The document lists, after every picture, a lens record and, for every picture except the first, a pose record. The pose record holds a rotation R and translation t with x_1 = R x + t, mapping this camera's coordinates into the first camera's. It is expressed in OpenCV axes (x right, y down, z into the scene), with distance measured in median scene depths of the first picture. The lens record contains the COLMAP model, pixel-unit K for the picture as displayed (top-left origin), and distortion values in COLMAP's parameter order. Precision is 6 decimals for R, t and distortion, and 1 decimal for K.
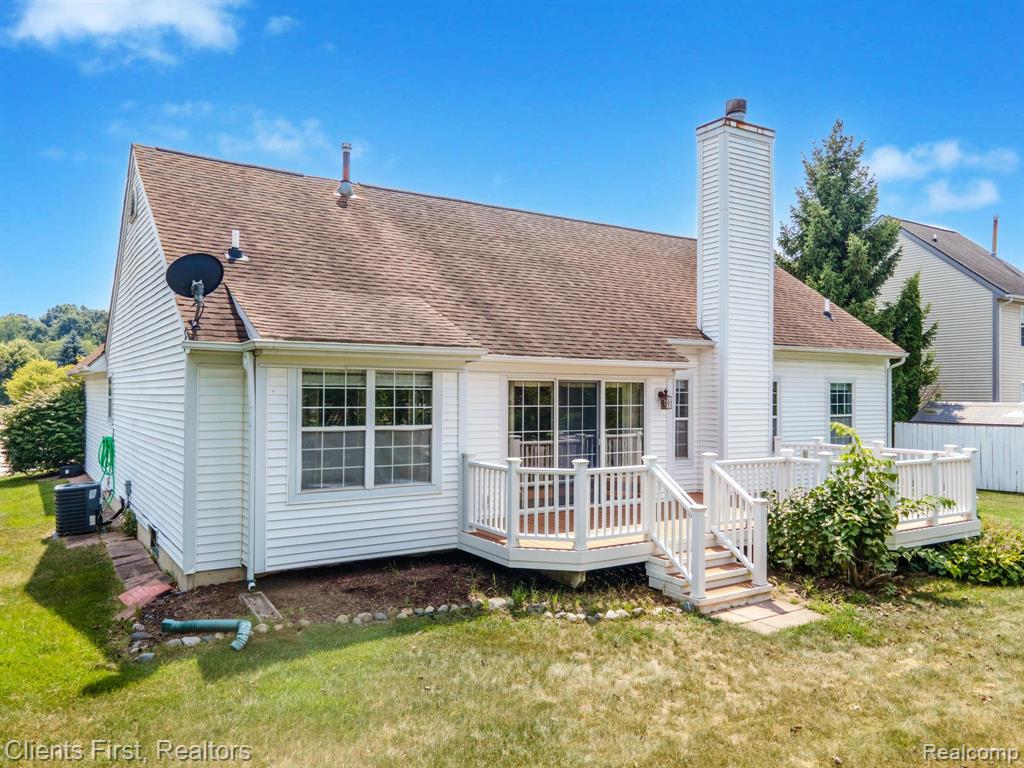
lens RADIAL K [[746.3, 0, 512.0], [0, 746.3, 384.0], [0, 0, 1]] dist [0.029266, 0.001748]
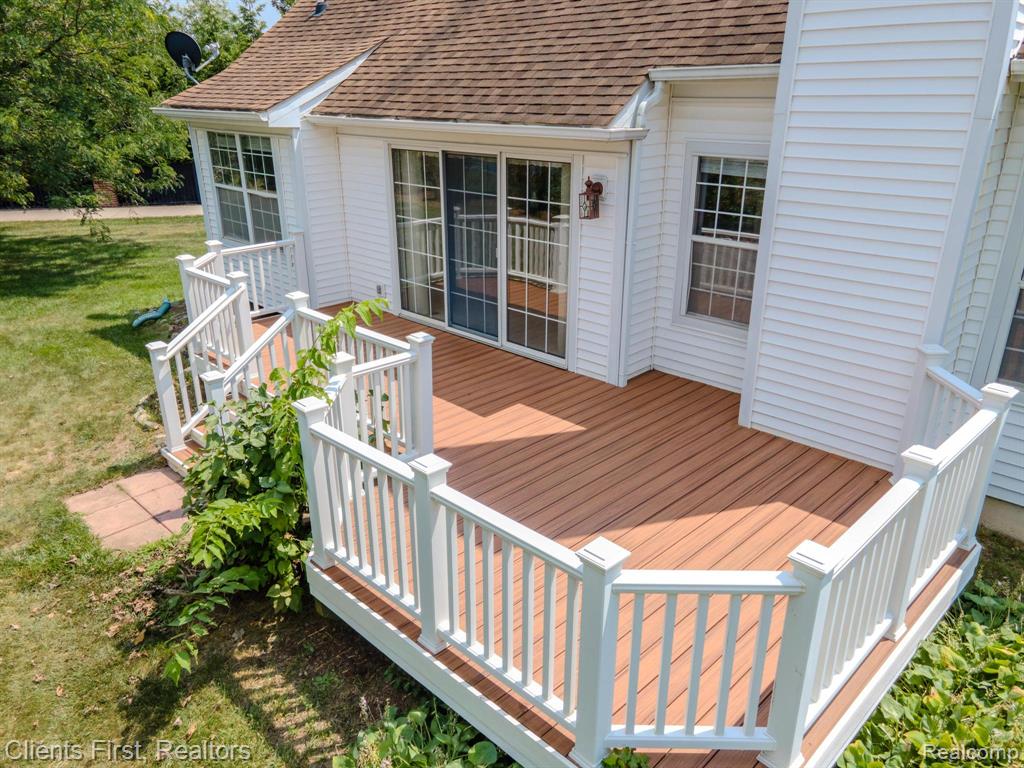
lens RADIAL K [[746.3, 0, 512.0], [0, 746.3, 384.0], [0, 0, 1]] dist [0.029266, 0.001748]
pose [[0.216095, 0.354560, -0.909720, 0.759890], [0.017770, 0.930152, 0.366745, -0.055999], [0.976211, -0.095417, 0.194701, 0.870936]]
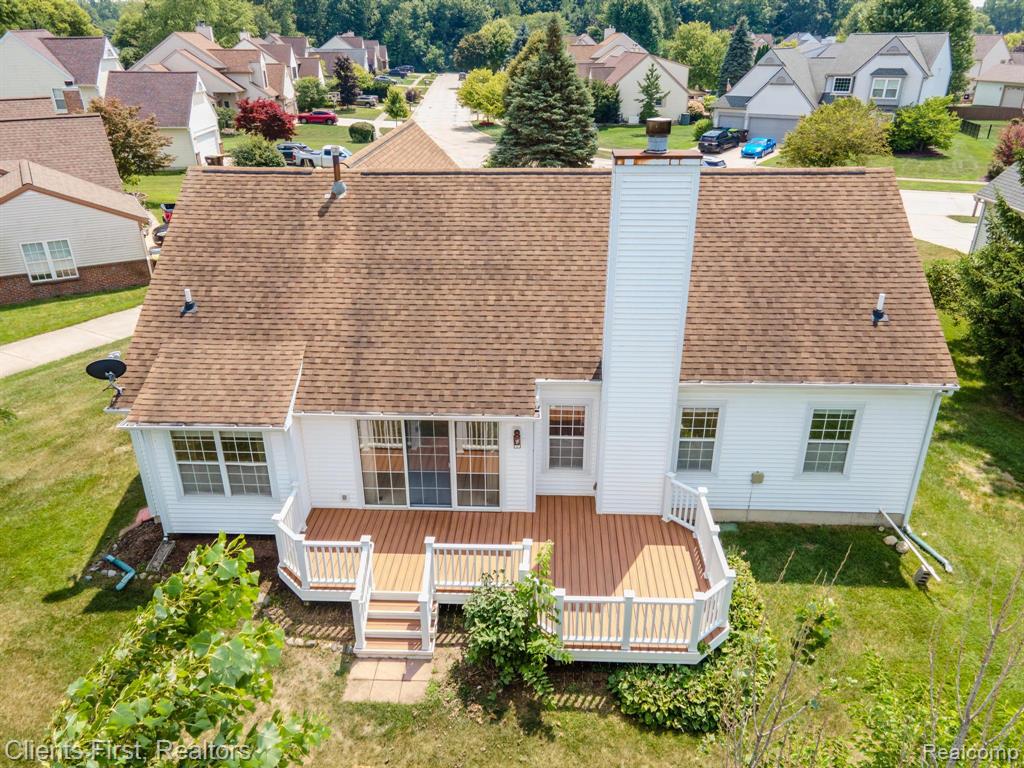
lens RADIAL K [[746.3, 0, 512.0], [0, 746.3, 384.0], [0, 0, 1]] dist [0.029266, 0.001748]
pose [[0.813366, 0.238789, -0.530486, 0.811688], [0.014992, 0.902970, 0.429443, -0.560839], [0.581559, -0.357247, 0.730865, 0.217161]]
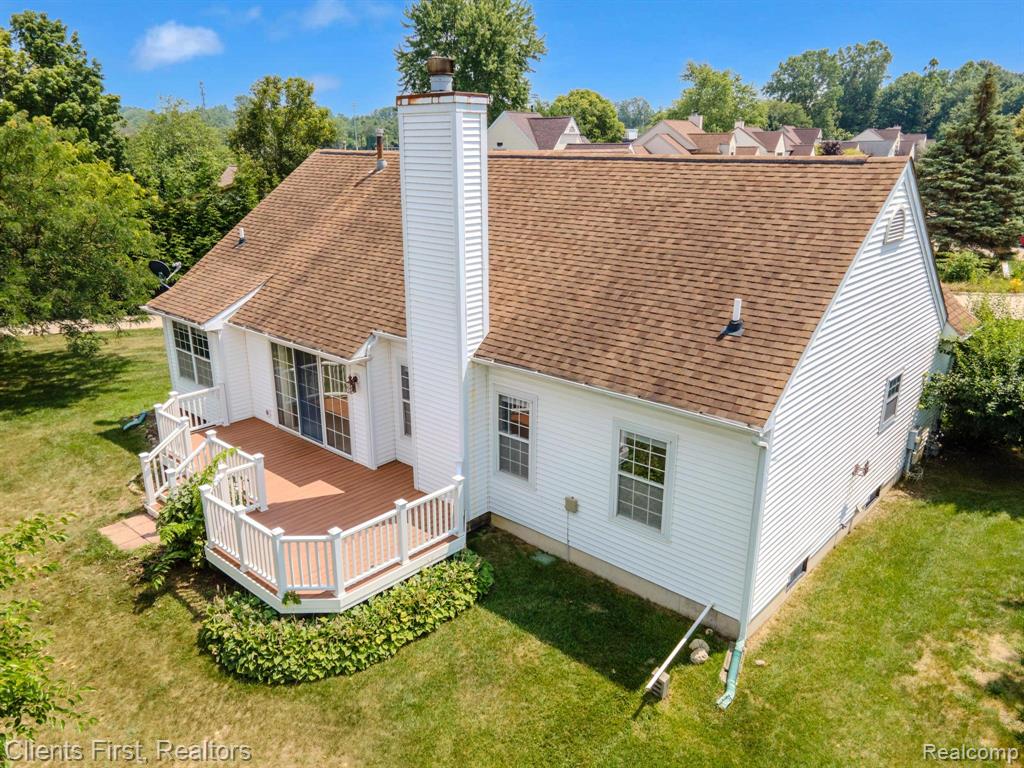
lens RADIAL K [[743.8, 0, 509.4], [0, 743.8, 388.8], [0, 0, 1]] dist [0.024469, 0.036436]
pose [[0.254023, 0.299810, -0.919558, 1.386628], [0.013482, 0.949554, 0.313314, -0.344371], [0.967104, -0.091987, 0.237166, 1.010690]]
